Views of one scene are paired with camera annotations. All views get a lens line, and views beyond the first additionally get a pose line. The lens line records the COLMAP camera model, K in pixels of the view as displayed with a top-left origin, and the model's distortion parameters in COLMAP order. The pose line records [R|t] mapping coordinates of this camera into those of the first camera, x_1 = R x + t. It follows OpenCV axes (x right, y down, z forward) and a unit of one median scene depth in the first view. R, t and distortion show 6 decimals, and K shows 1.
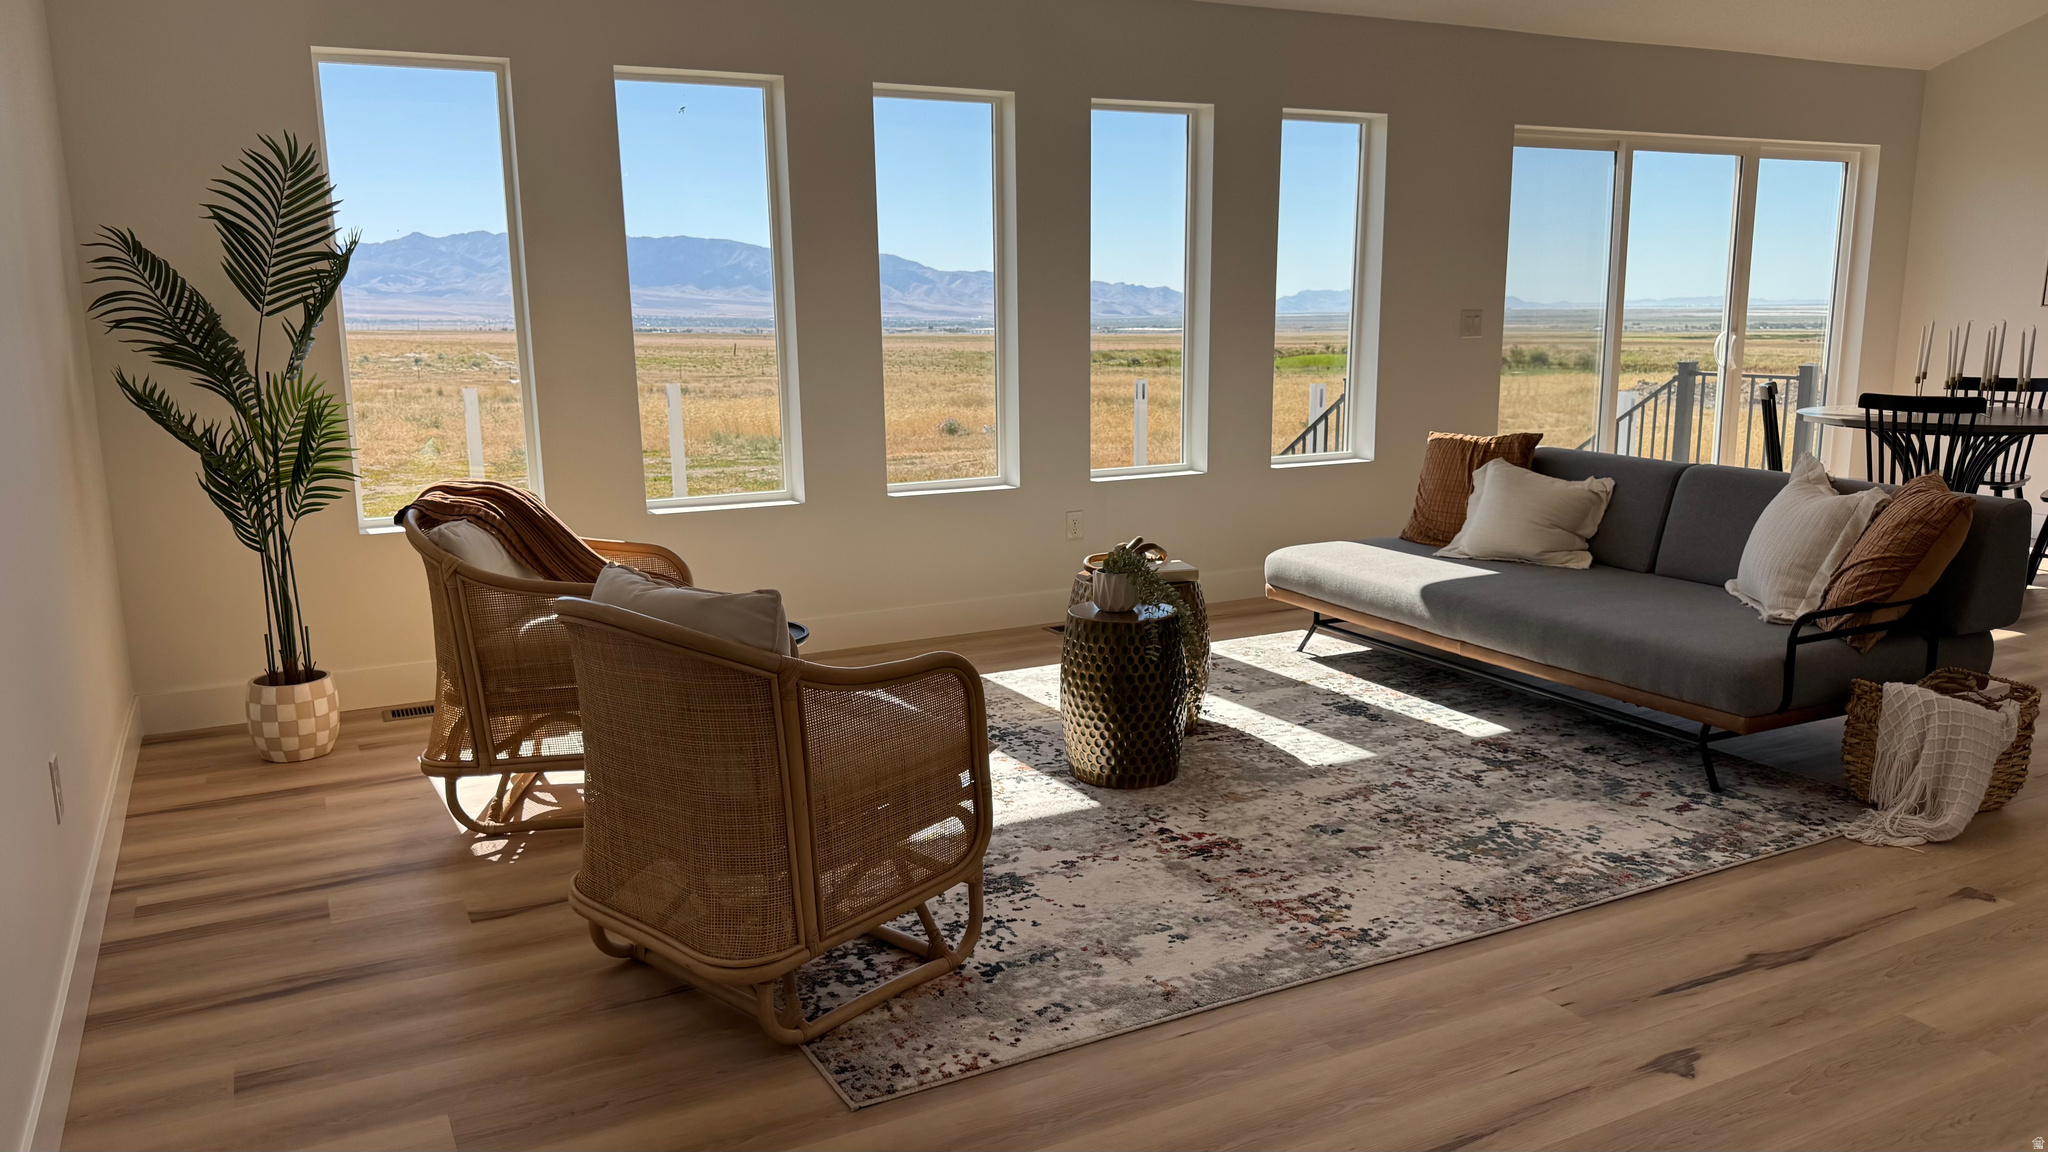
lens RADIAL K [[1402.1, 0, 1012.0], [0, 1402.1, 592.7], [0, 0, 1]] dist [-0.007460, -0.011417]
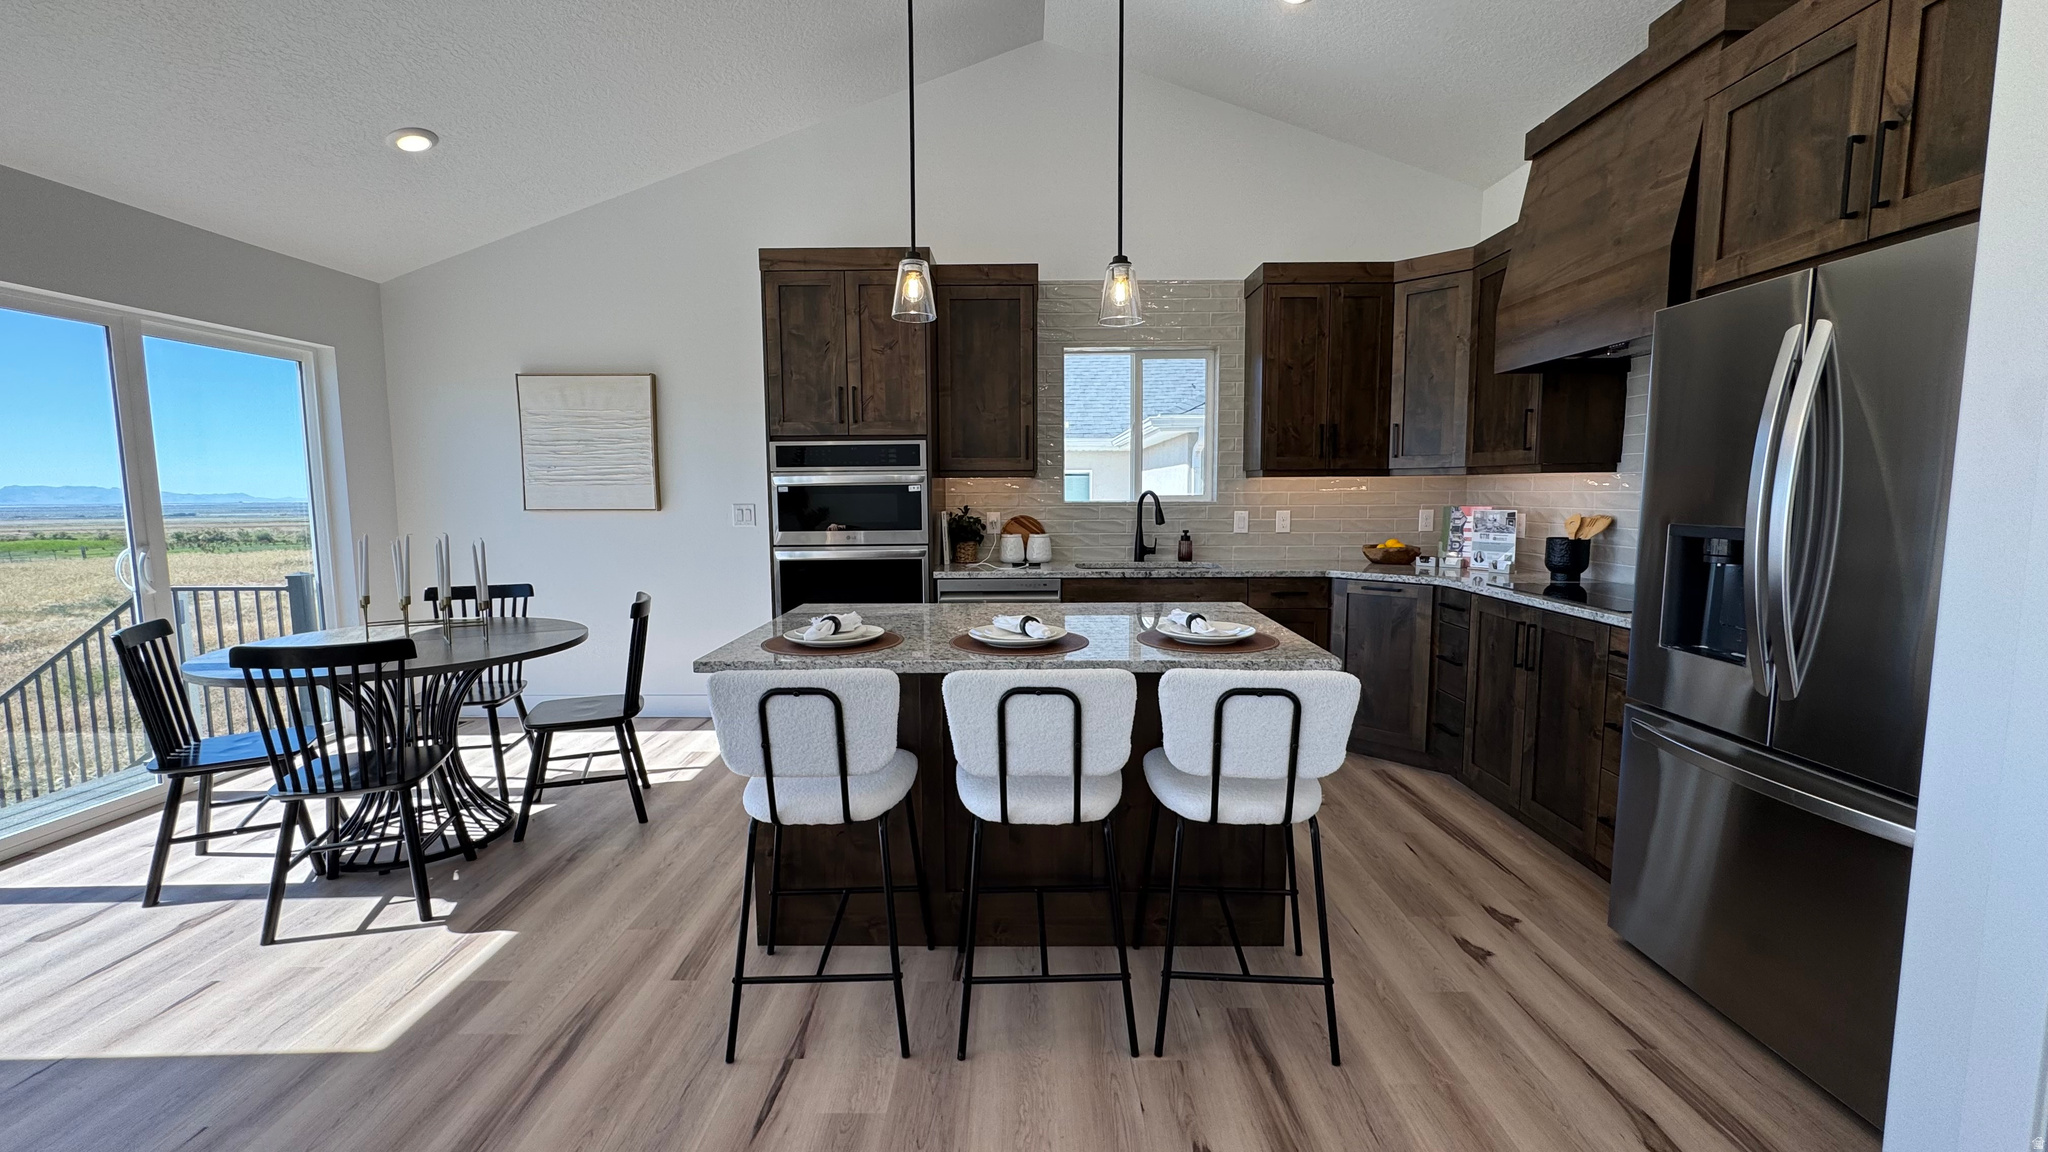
lens RADIAL K [[819.1, 0, 1018.9], [0, 819.1, 570.2], [0, 0, 1]] dist [0.001355, 0.000287]
pose [[0.453945, -0.075225, 0.887849, 0.734336], [0.177966, 0.984007, -0.007619, -0.184708], [-0.873076, 0.161466, 0.460072, 0.799126]]
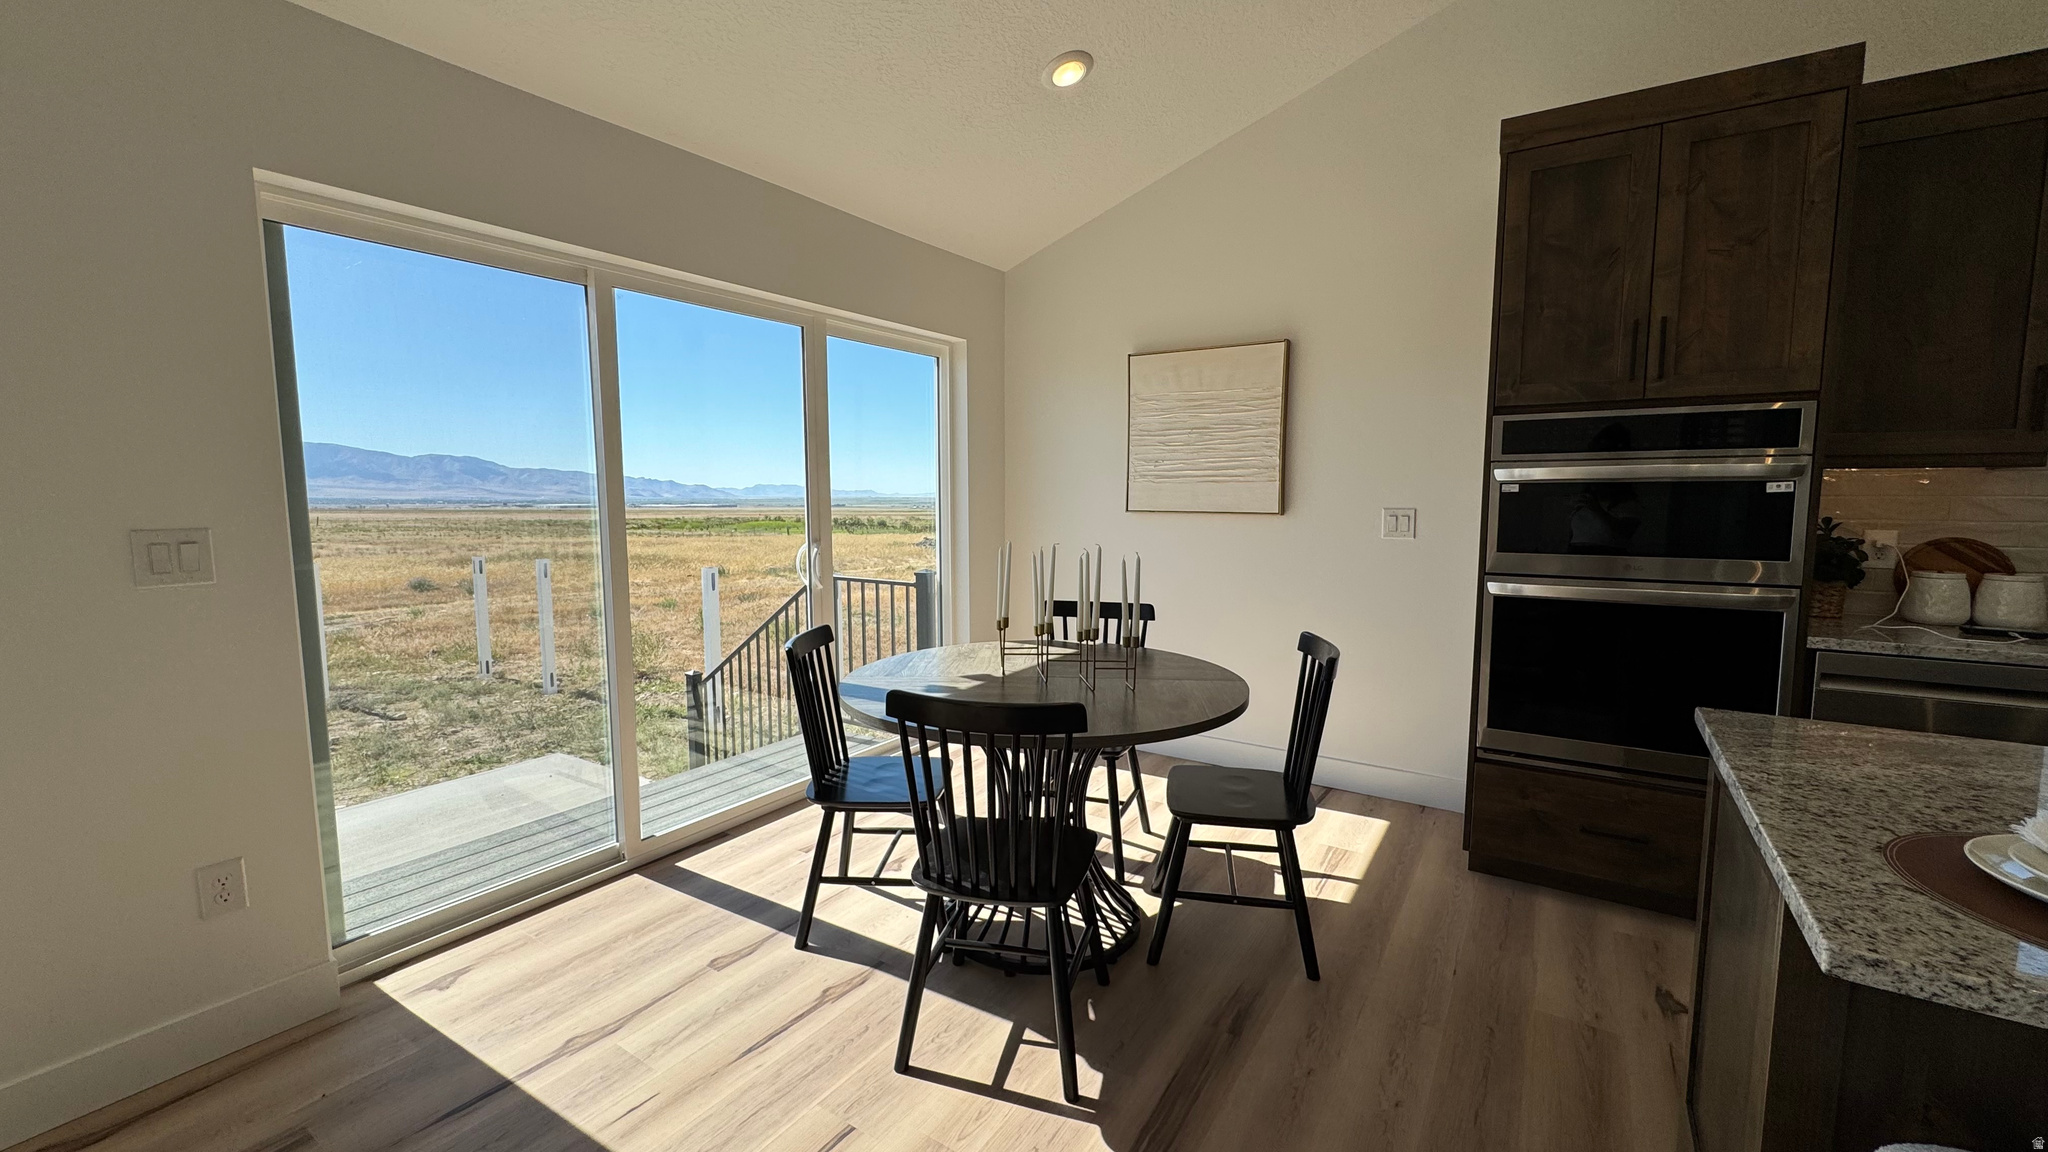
lens RADIAL K [[819.1, 0, 1029.5], [0, 819.1, 571.7], [0, 0, 1]] dist [0.001355, 0.000287]
pose [[0.860811, -0.036892, 0.507586, 0.854682], [0.091067, 0.992438, -0.082308, -0.269813], [-0.500710, 0.117076, 0.857661, 1.200510]]
